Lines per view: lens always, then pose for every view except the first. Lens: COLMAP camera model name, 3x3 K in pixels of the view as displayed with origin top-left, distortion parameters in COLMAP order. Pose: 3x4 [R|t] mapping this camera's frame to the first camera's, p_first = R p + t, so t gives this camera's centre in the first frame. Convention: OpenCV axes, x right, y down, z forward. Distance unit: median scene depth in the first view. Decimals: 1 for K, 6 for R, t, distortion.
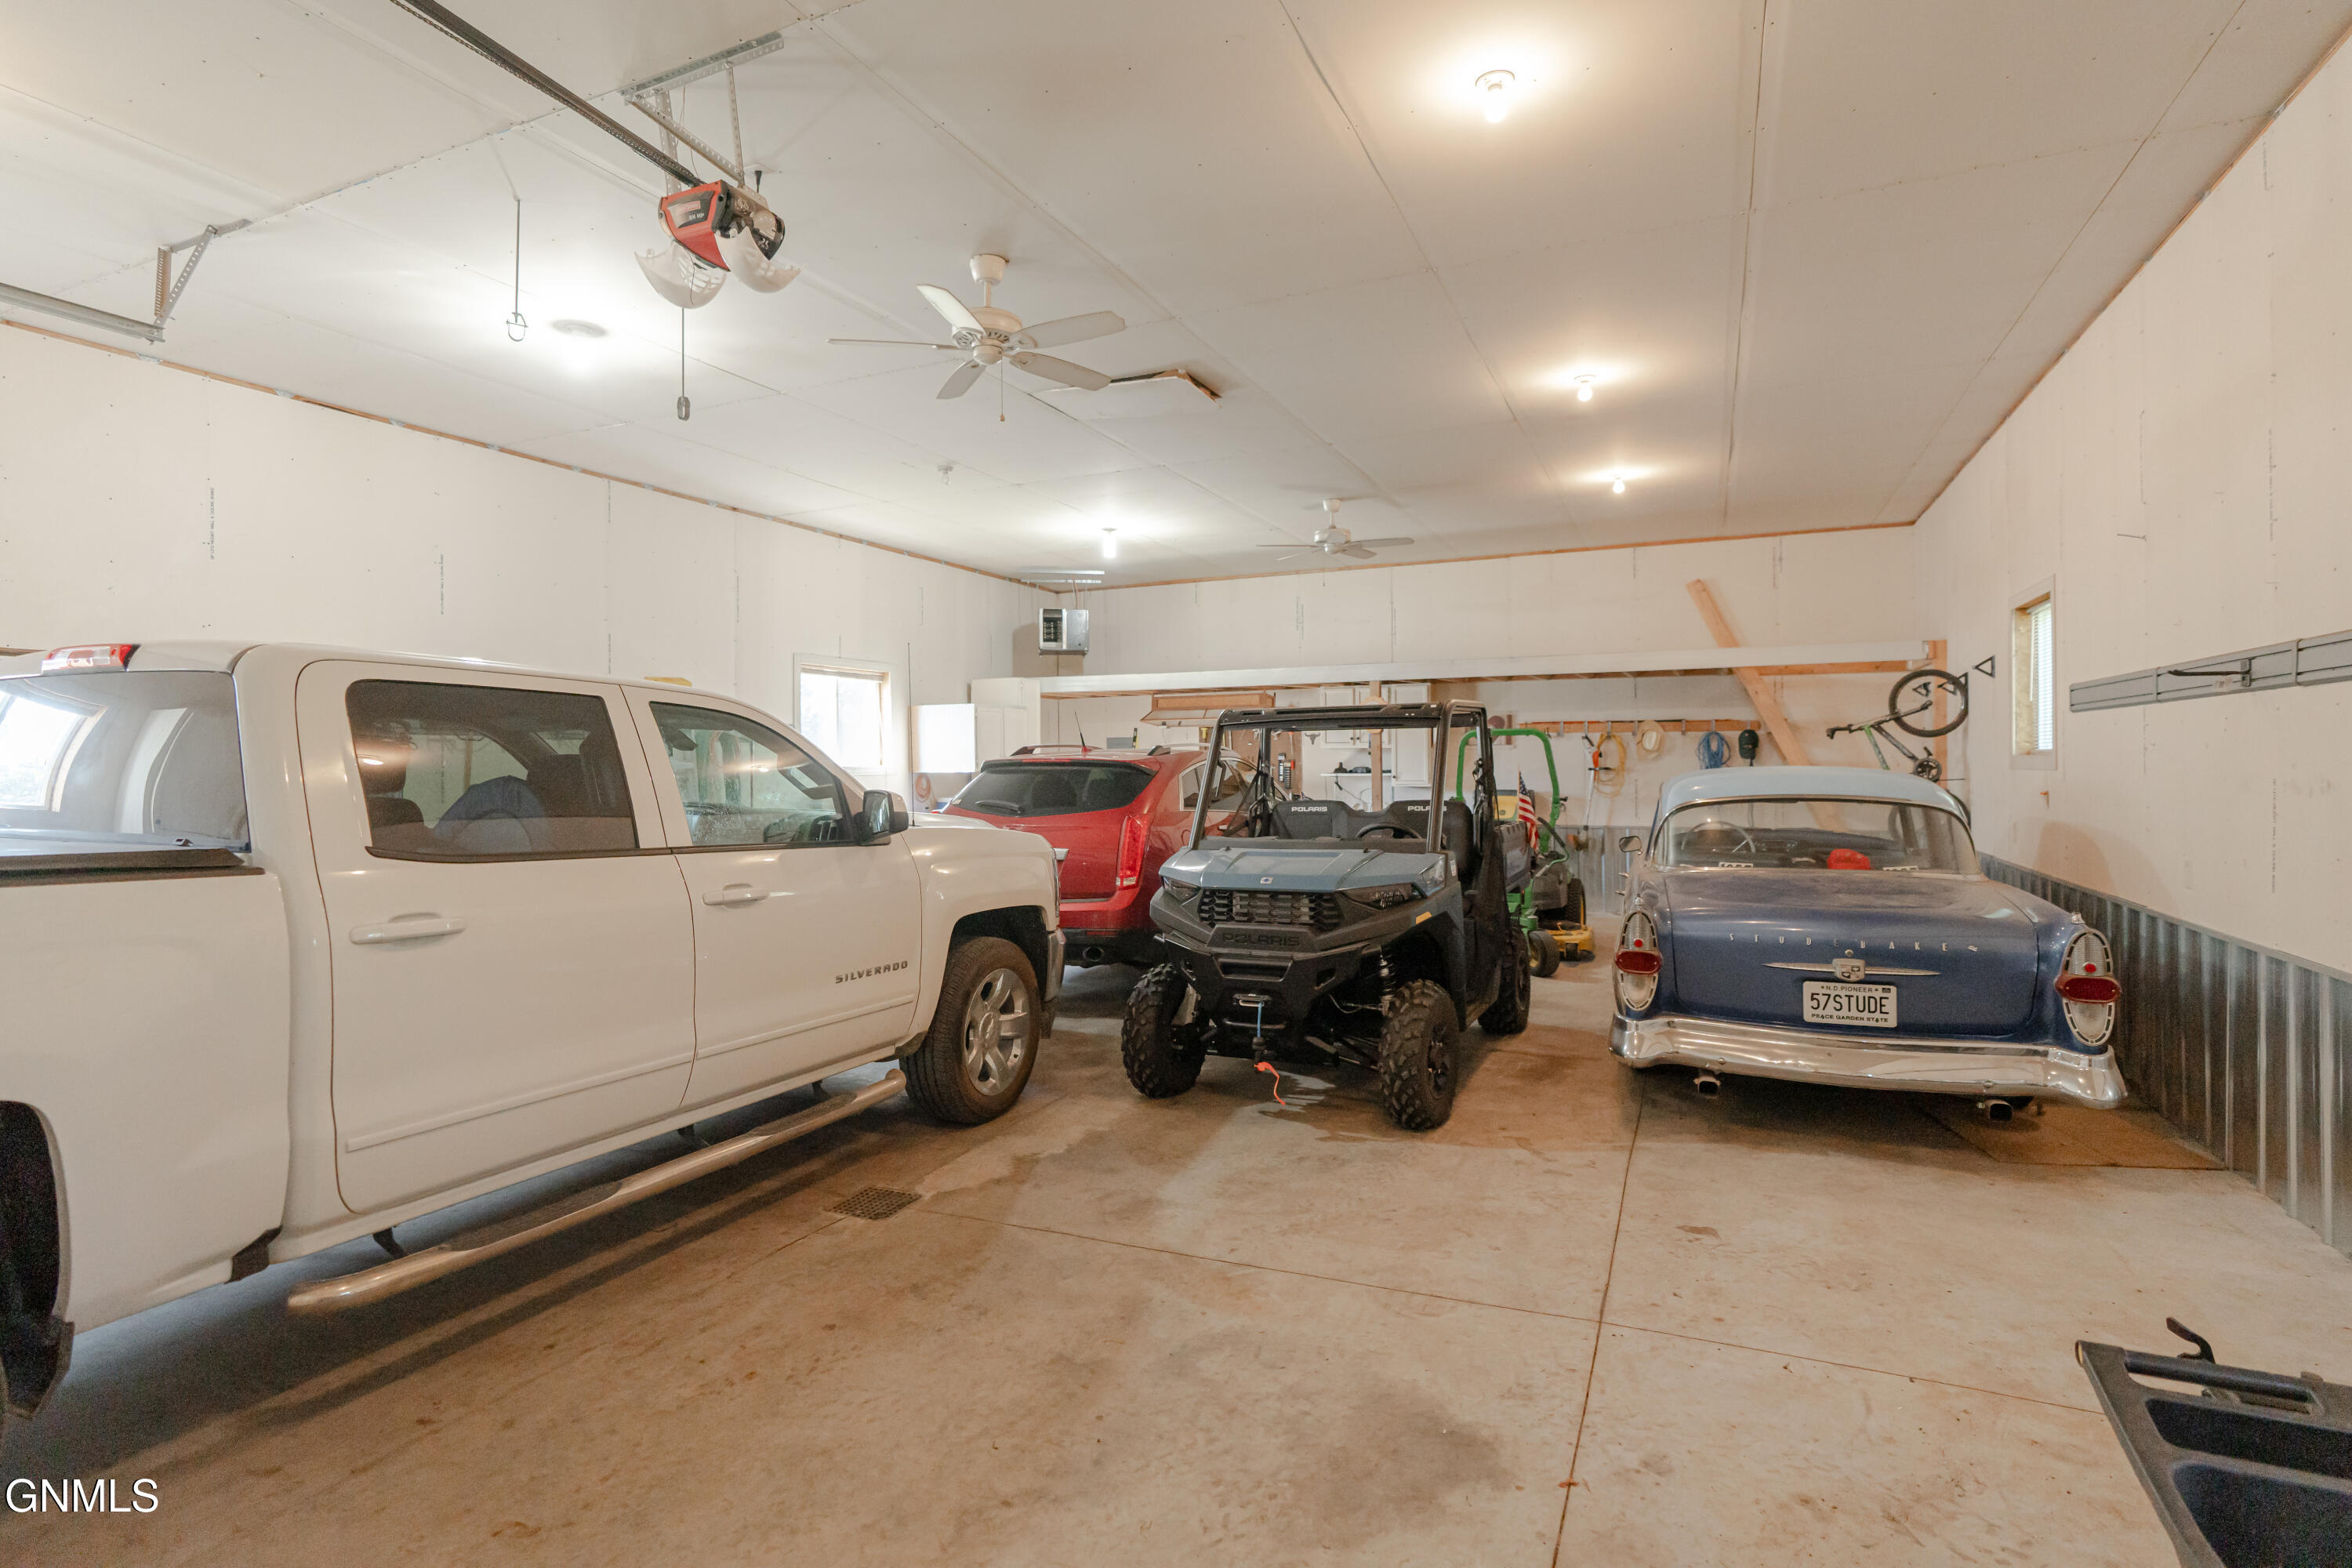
lens RADIAL K [[1069.5, 0, 1187.0], [0, 1069.5, 778.5], [0, 0, 1]] dist [-0.006741, -0.000085]
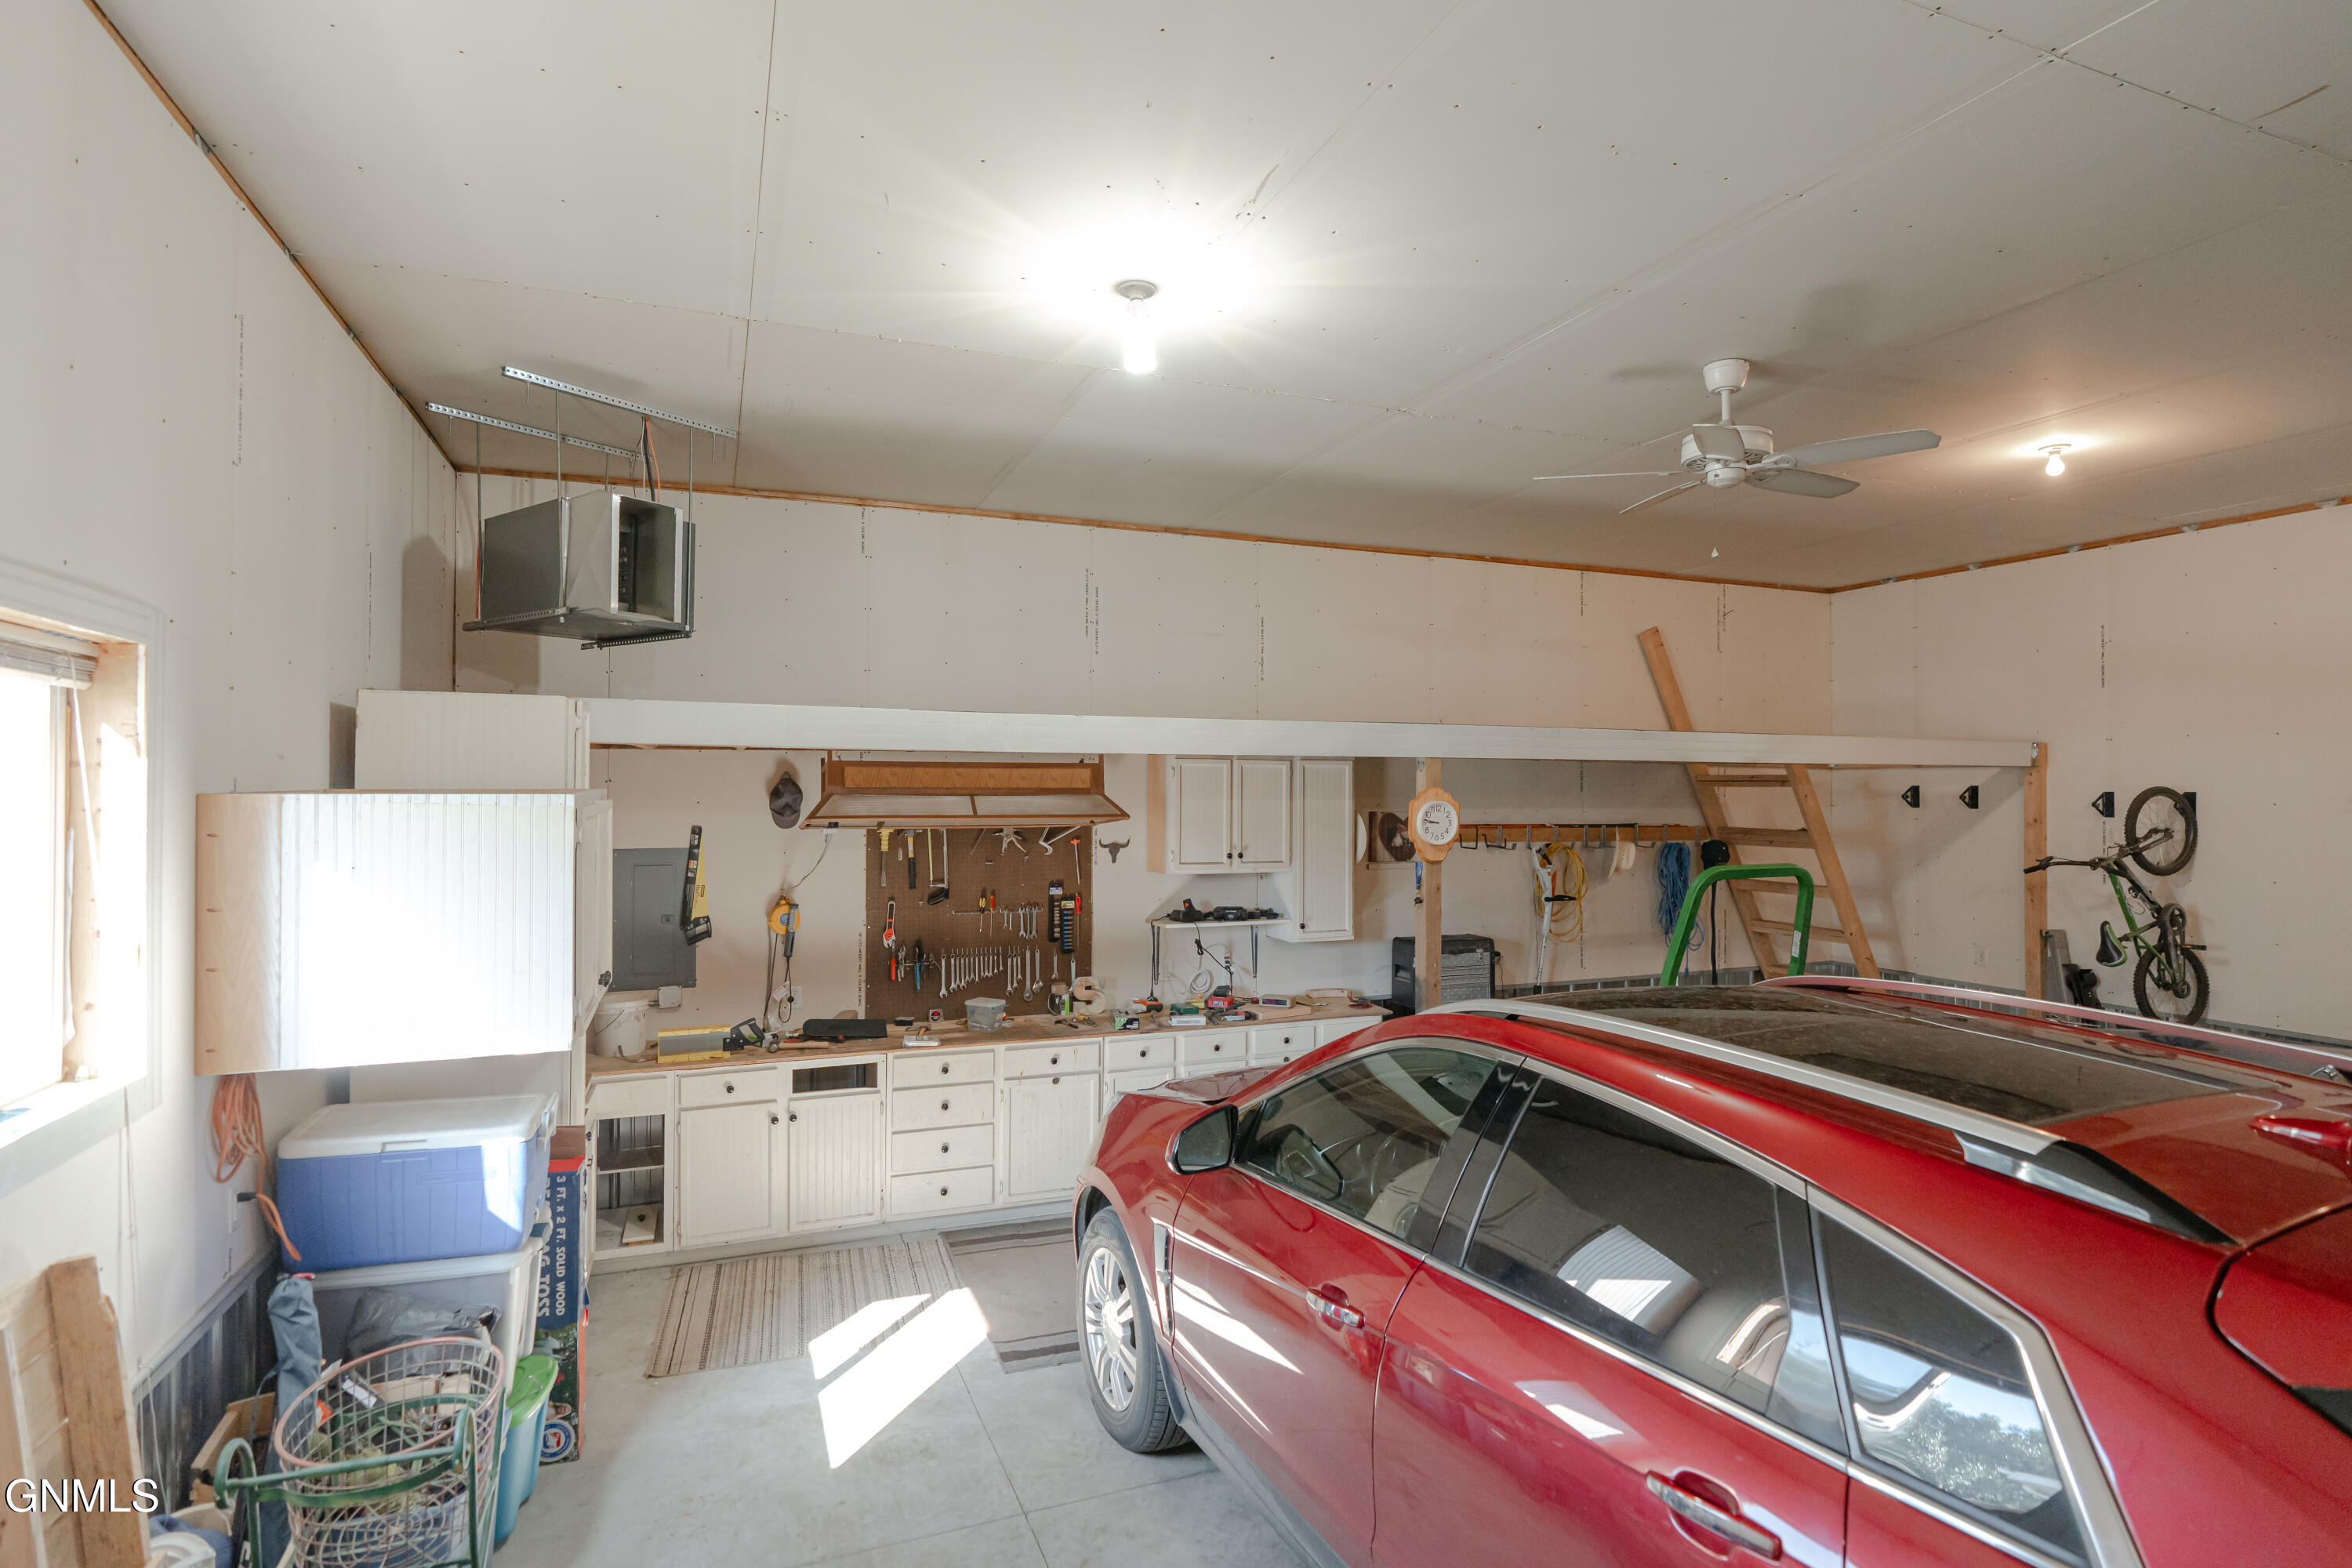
lens RADIAL K [[1140.9, 0, 1149.4], [0, 1140.9, 793.7], [0, 0, 1]] dist [-0.002445, 0.000134]
pose [[0.713026, 0.008681, 0.701084, -0.295283], [0.002168, 0.999891, -0.014585, -0.066842], [-0.701134, 0.011919, 0.712930, 0.700361]]
